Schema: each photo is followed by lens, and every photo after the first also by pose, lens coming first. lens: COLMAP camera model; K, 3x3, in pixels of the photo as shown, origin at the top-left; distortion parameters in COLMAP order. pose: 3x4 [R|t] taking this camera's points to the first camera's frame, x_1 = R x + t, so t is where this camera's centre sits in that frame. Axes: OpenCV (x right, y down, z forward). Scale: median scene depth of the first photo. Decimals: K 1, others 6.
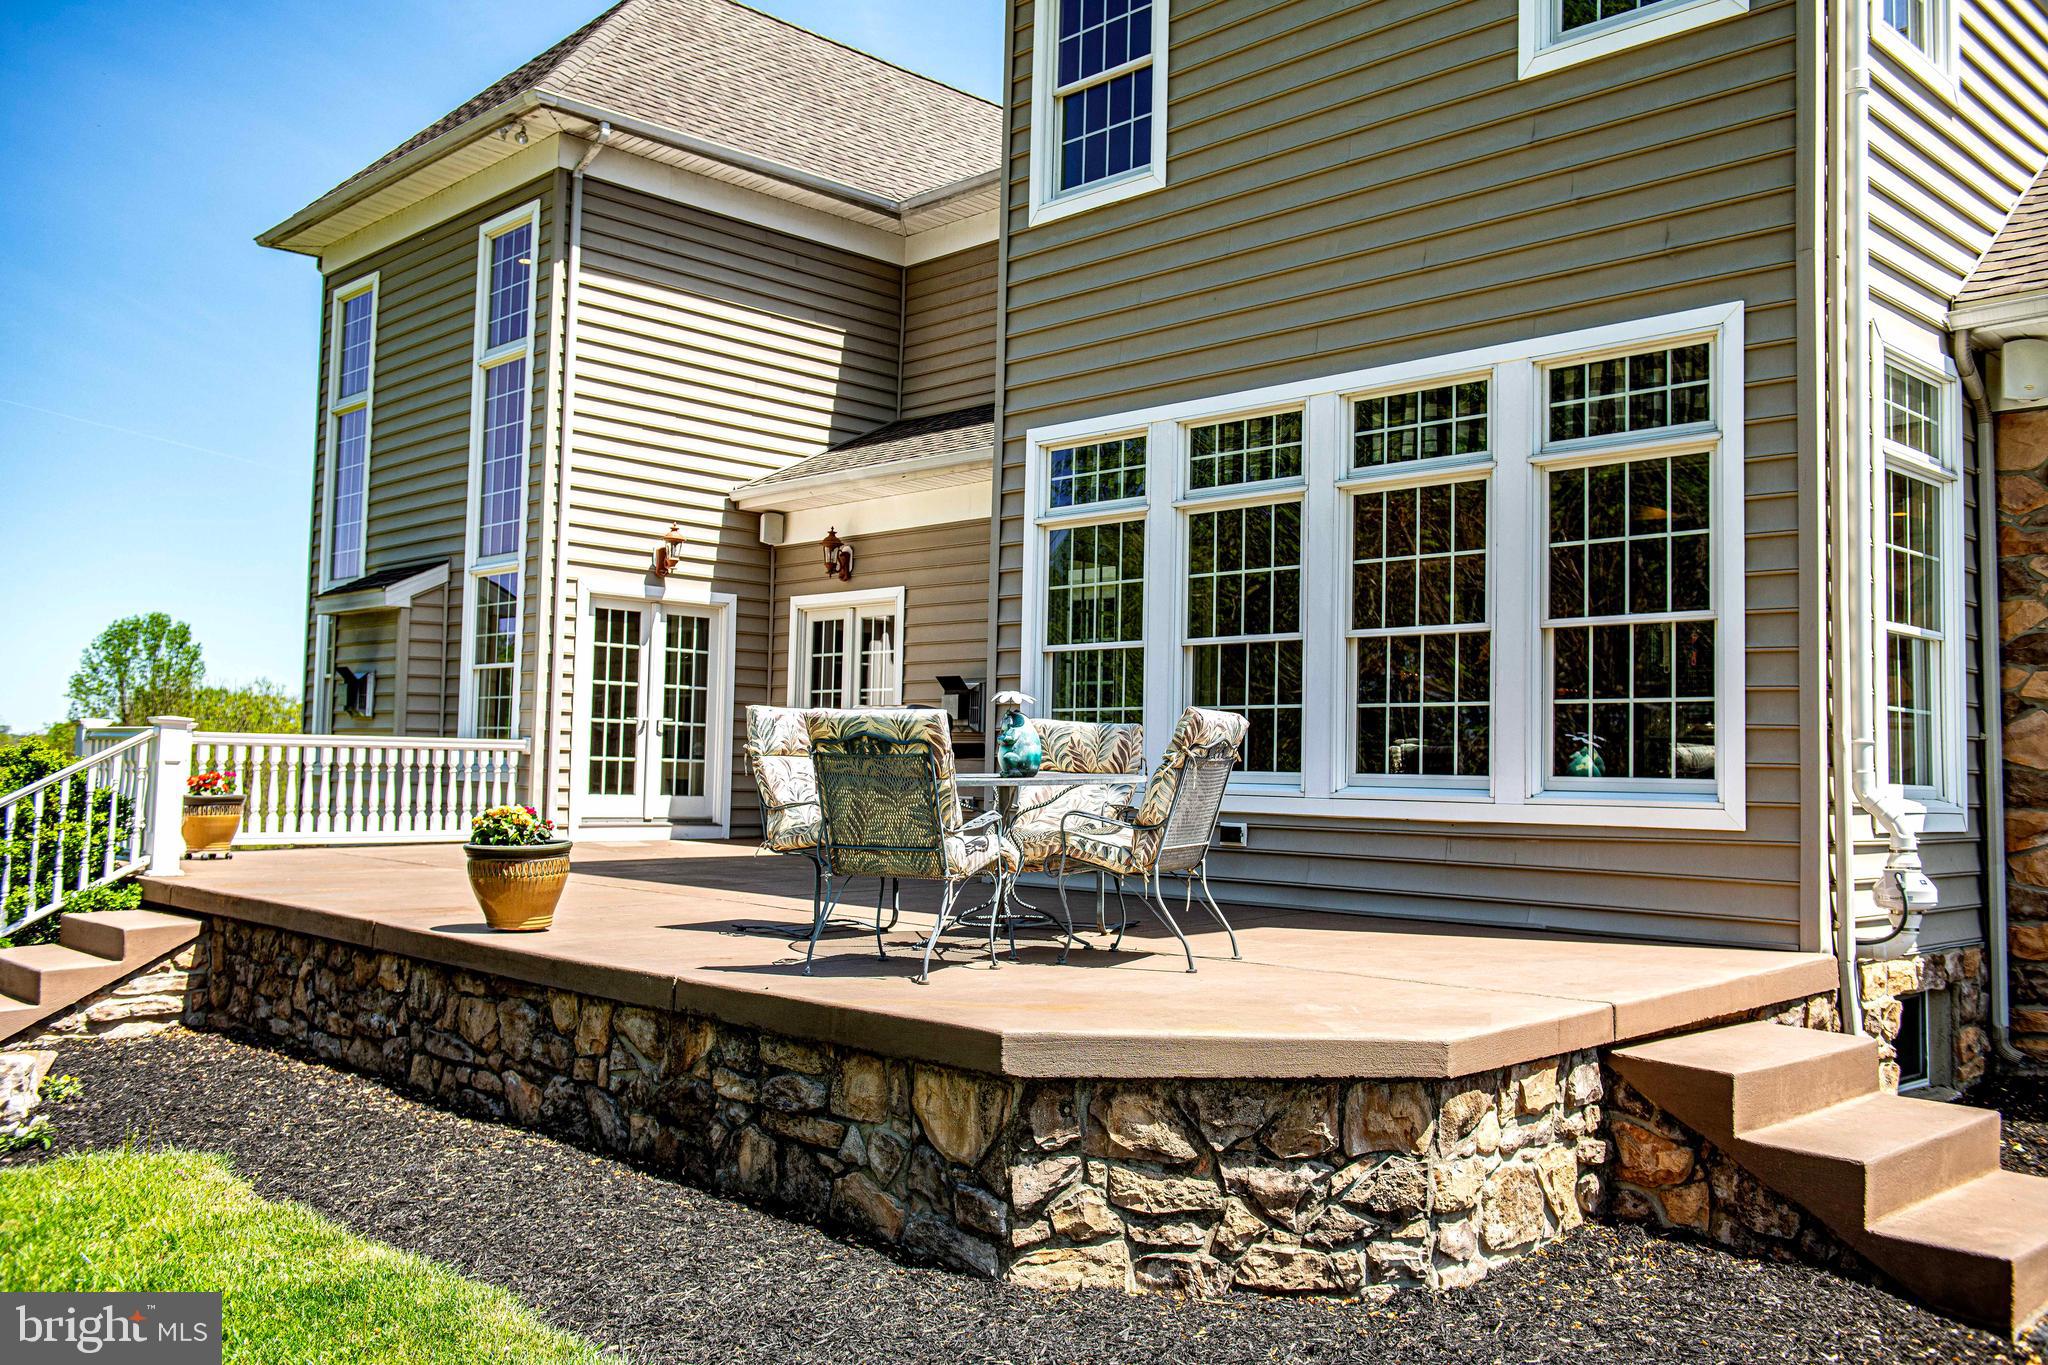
lens RADIAL K [[1741.7, 0, 1022.9], [0, 1741.7, 664.0], [0, 0, 1]] dist [0.000983, -0.010763]
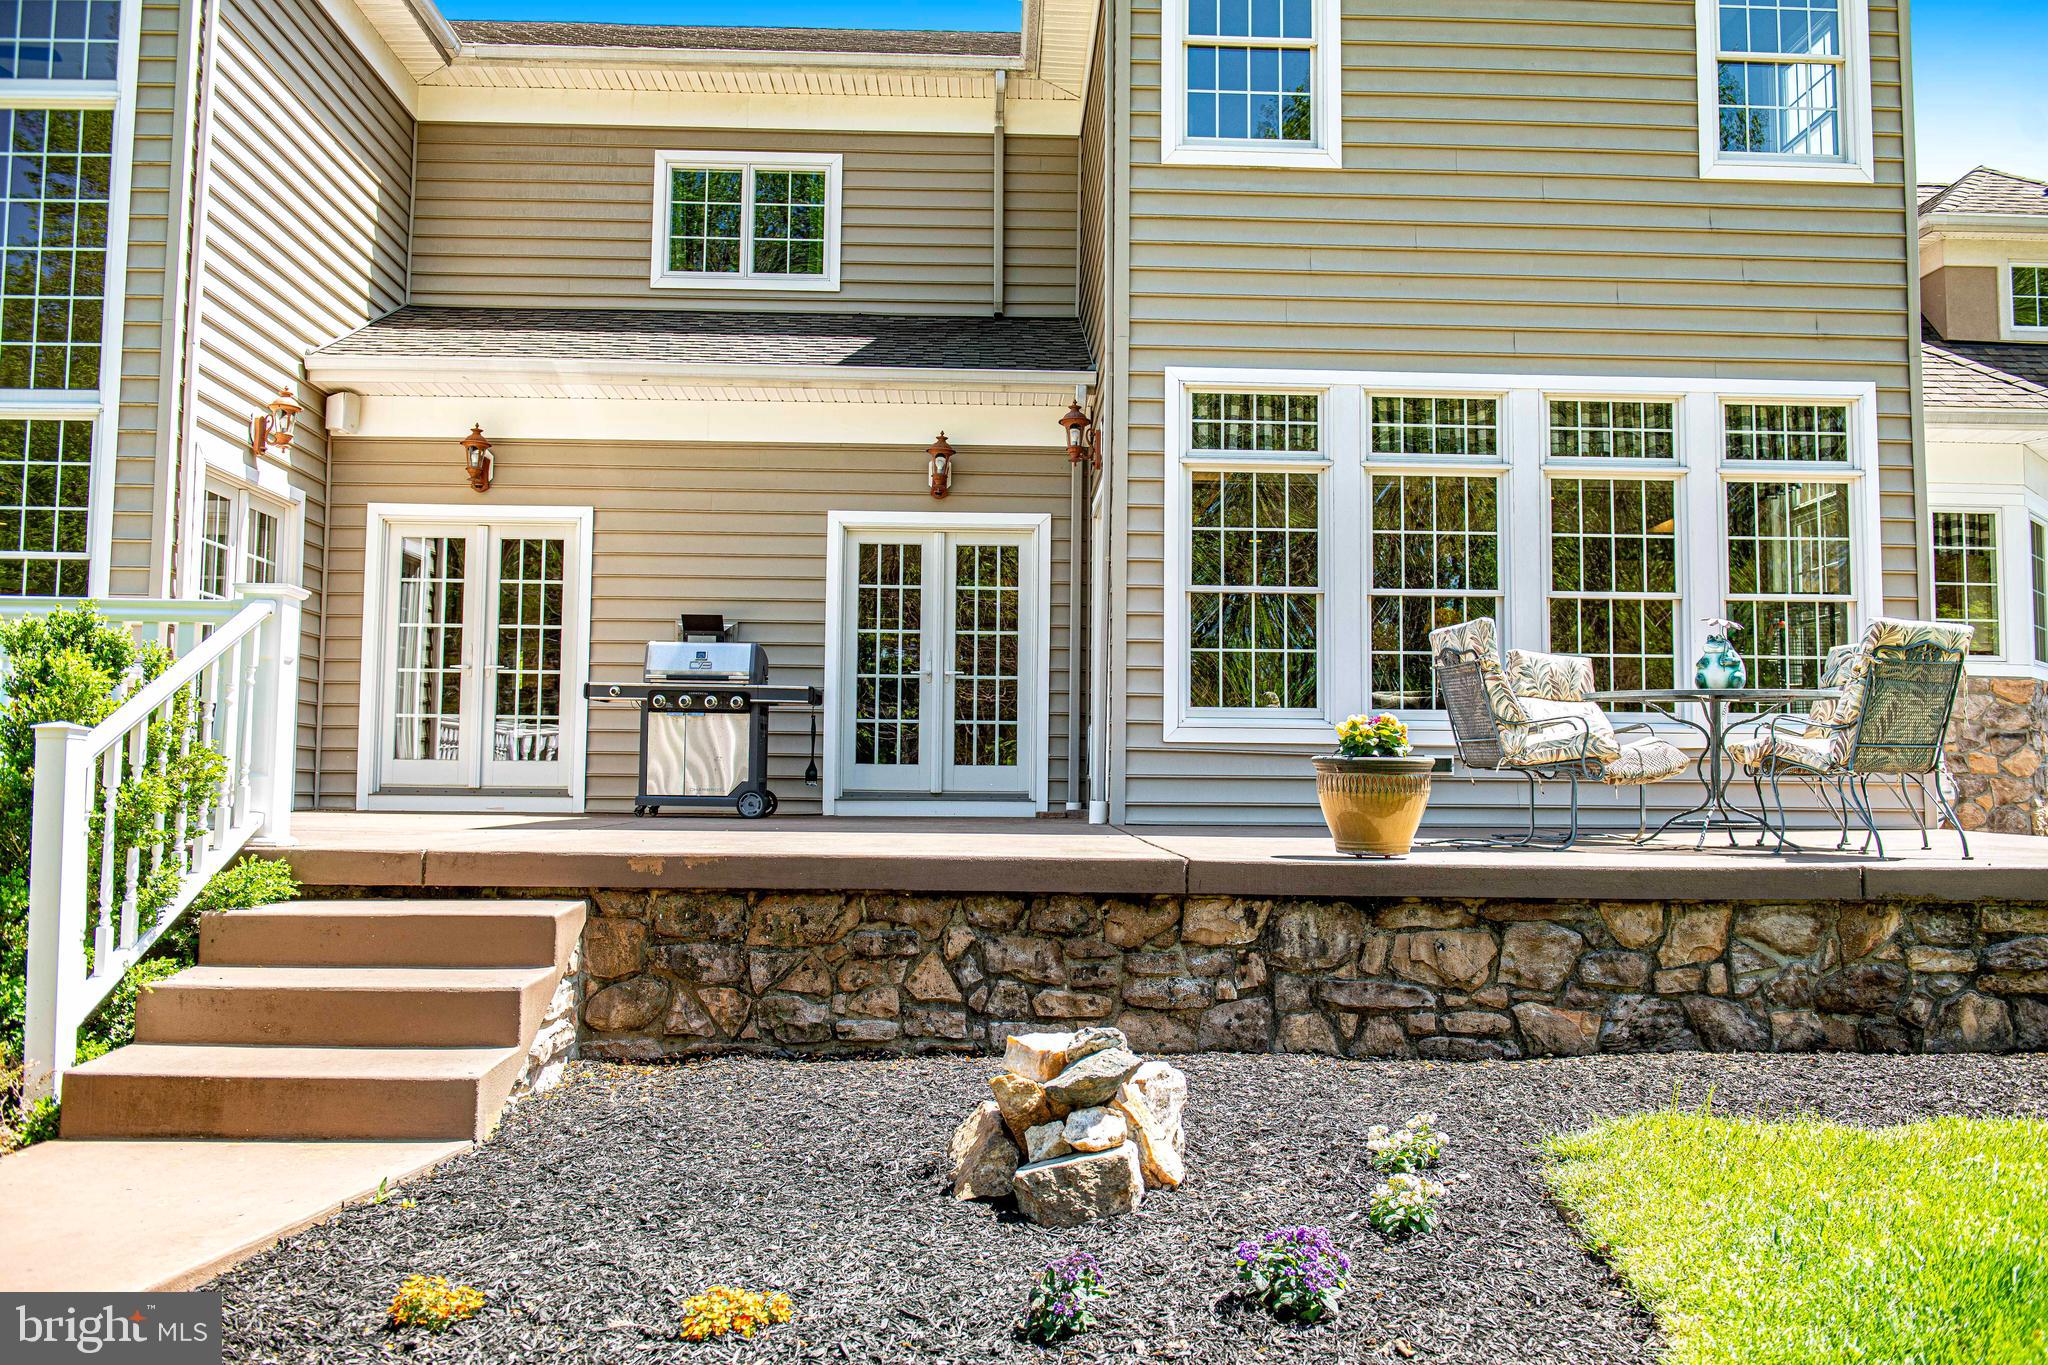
lens RADIAL K [[1658.0, 0, 1026.7], [0, 1658.0, 694.5], [0, 0, 1]] dist [-0.003625, -0.026728]
pose [[0.665215, 0.033518, 0.745899, -0.891985], [-0.041633, 0.999103, -0.007766, 0.074727], [-0.745490, -0.025888, 0.666014, 0.507629]]
